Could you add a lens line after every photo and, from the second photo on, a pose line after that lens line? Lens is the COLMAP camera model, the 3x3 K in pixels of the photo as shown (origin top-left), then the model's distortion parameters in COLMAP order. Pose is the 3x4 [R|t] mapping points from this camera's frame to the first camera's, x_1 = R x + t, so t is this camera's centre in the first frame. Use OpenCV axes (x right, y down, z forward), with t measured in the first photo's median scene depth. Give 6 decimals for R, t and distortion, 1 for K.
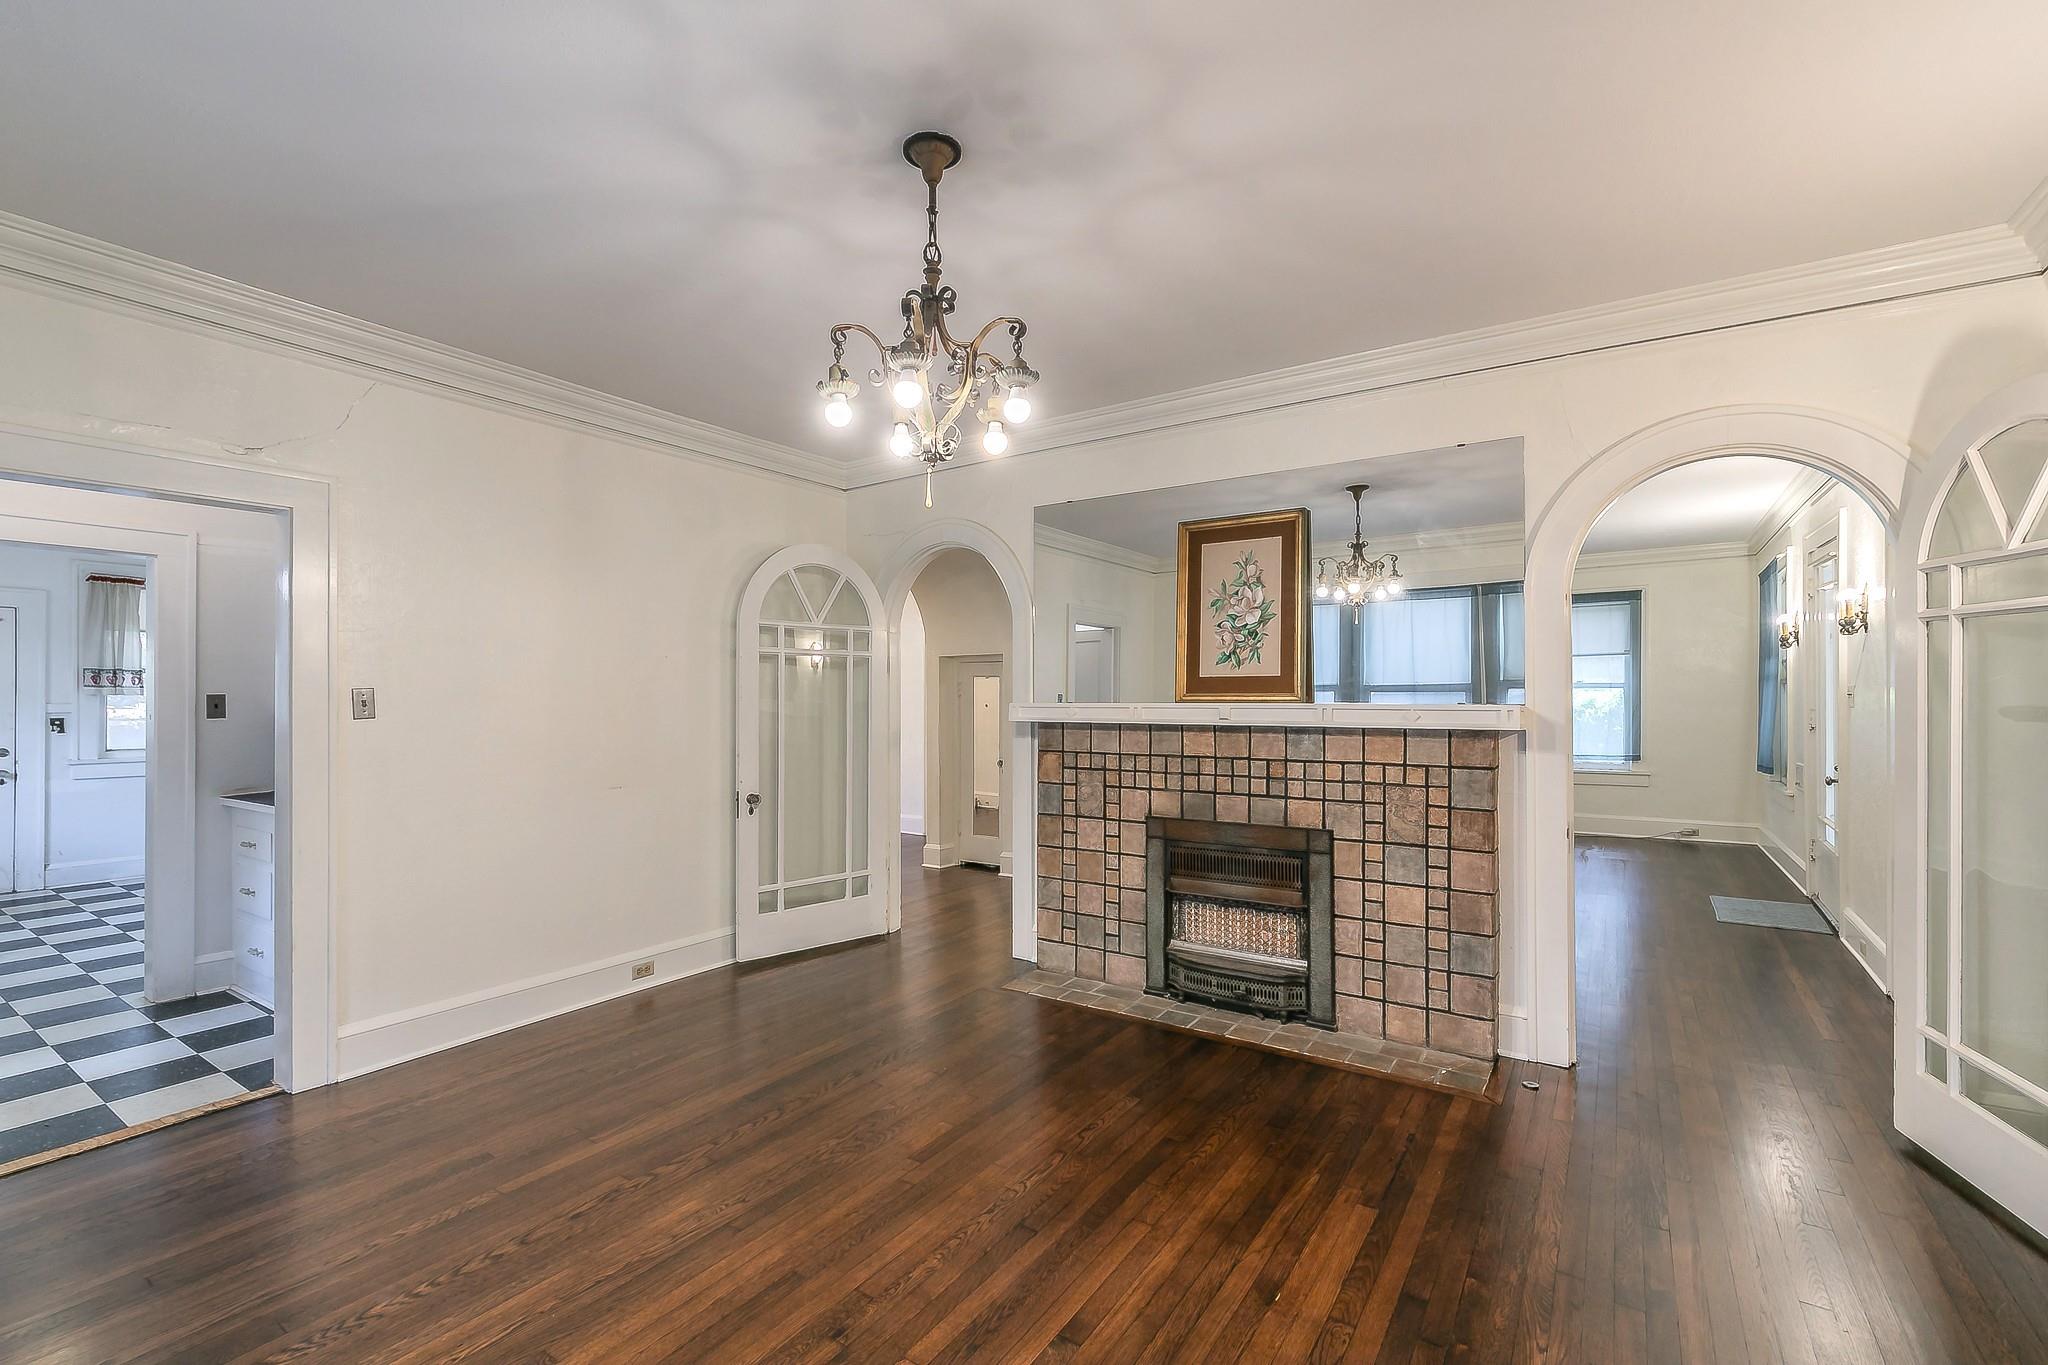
lens RADIAL K [[898.0, 0, 1040.6], [0, 898.0, 684.1], [0, 0, 1]] dist [-0.001518, -0.000623]
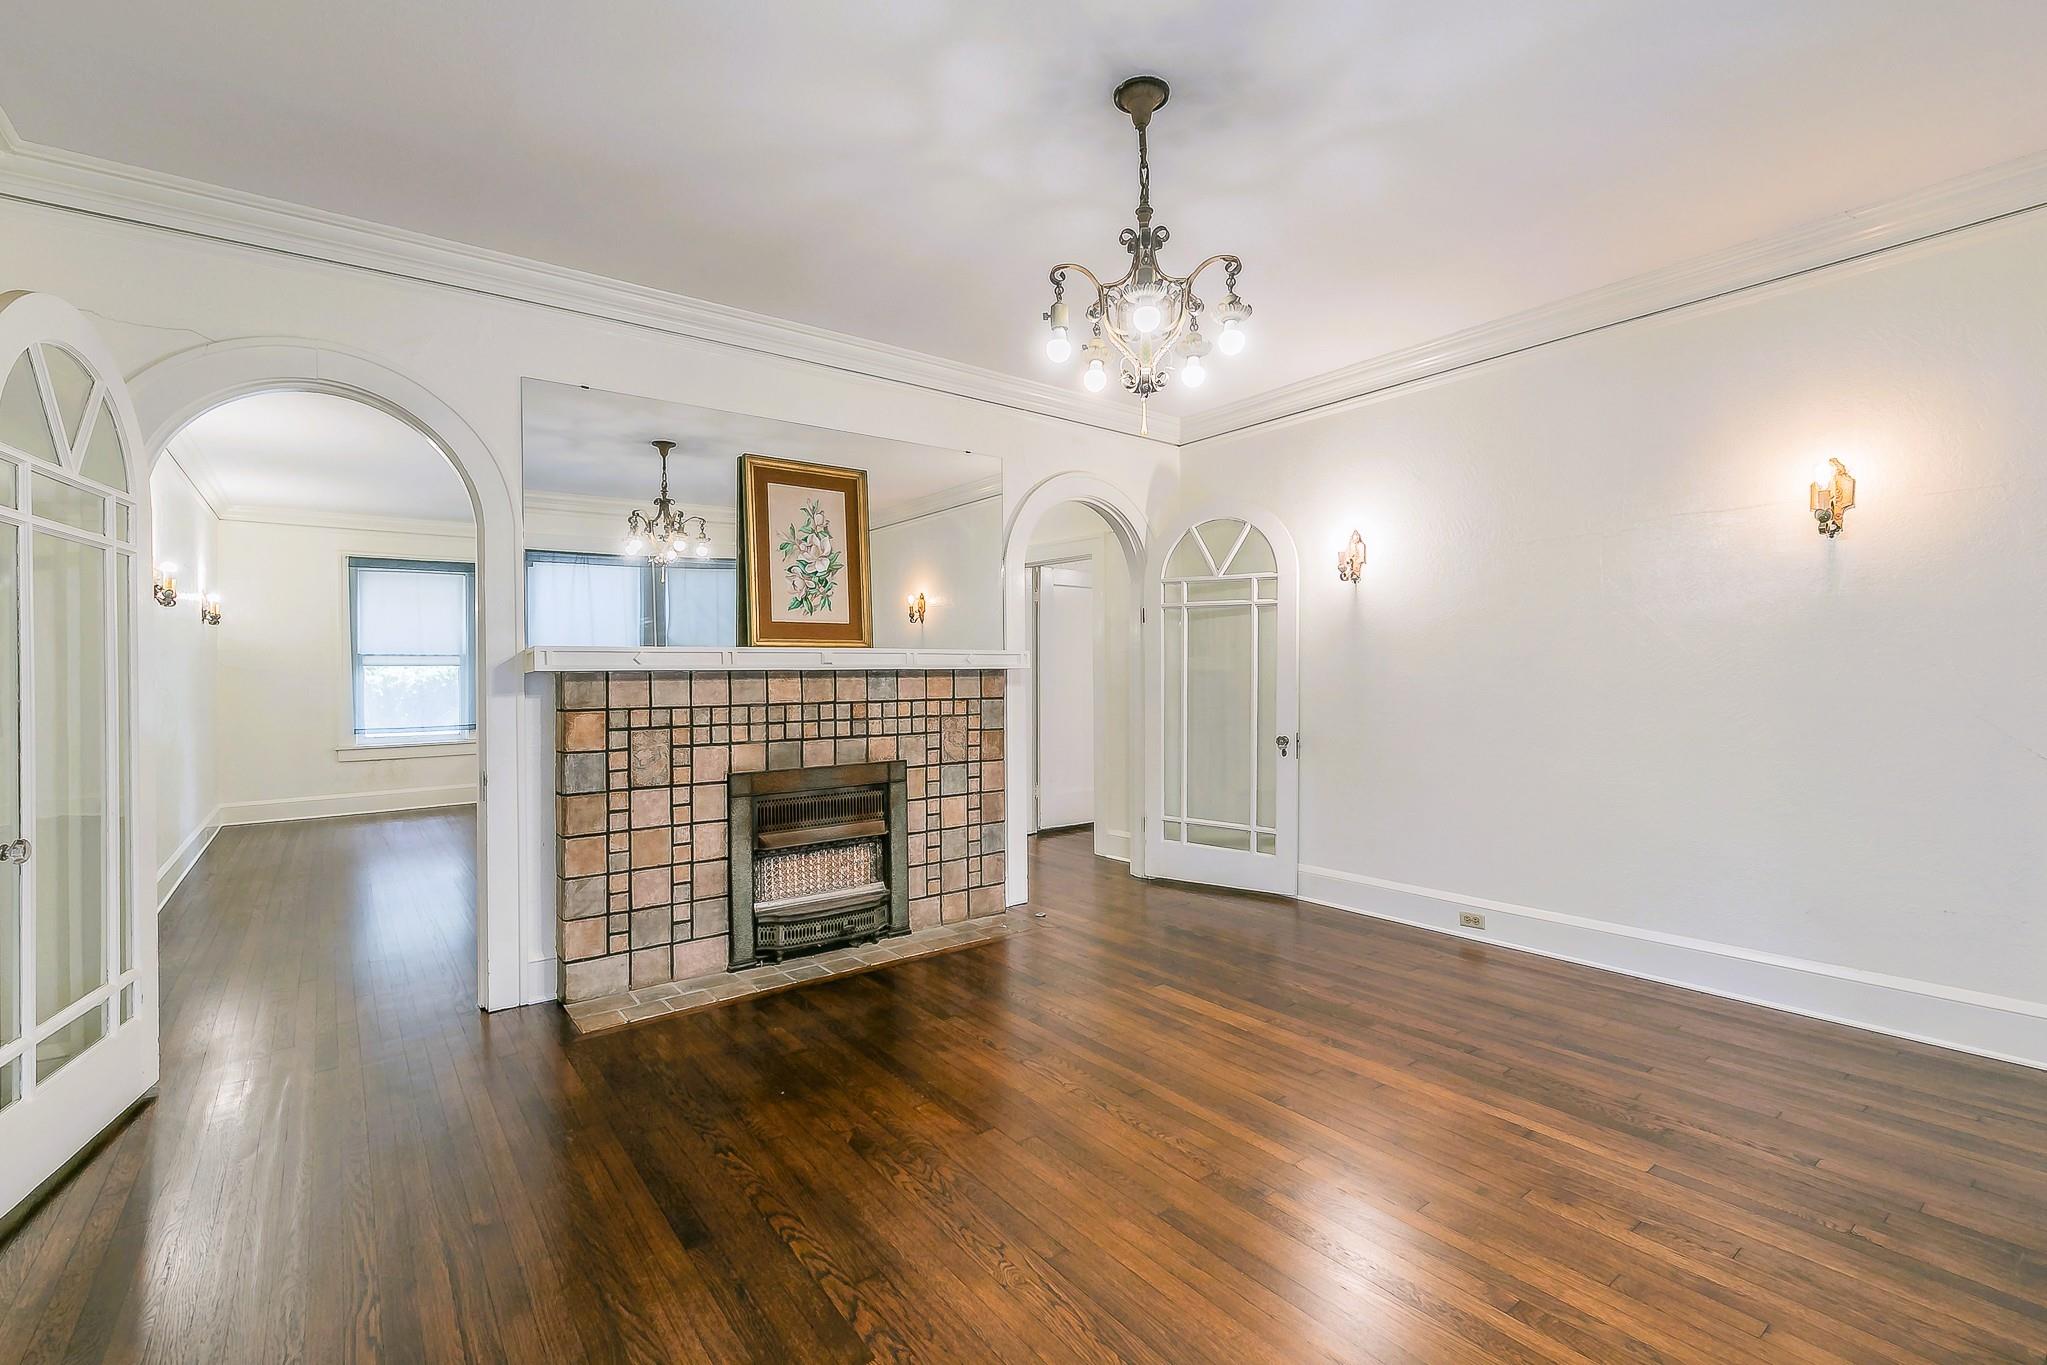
lens RADIAL K [[899.3, 0, 1014.4], [0, 899.3, 677.0], [0, 0, 1]] dist [-0.000121, -0.000062]
pose [[0.322688, -0.002218, 0.946503, -0.672369], [-0.000562, 0.999997, 0.002535, 0.050618], [-0.946505, -0.001350, 0.322686, 0.467526]]
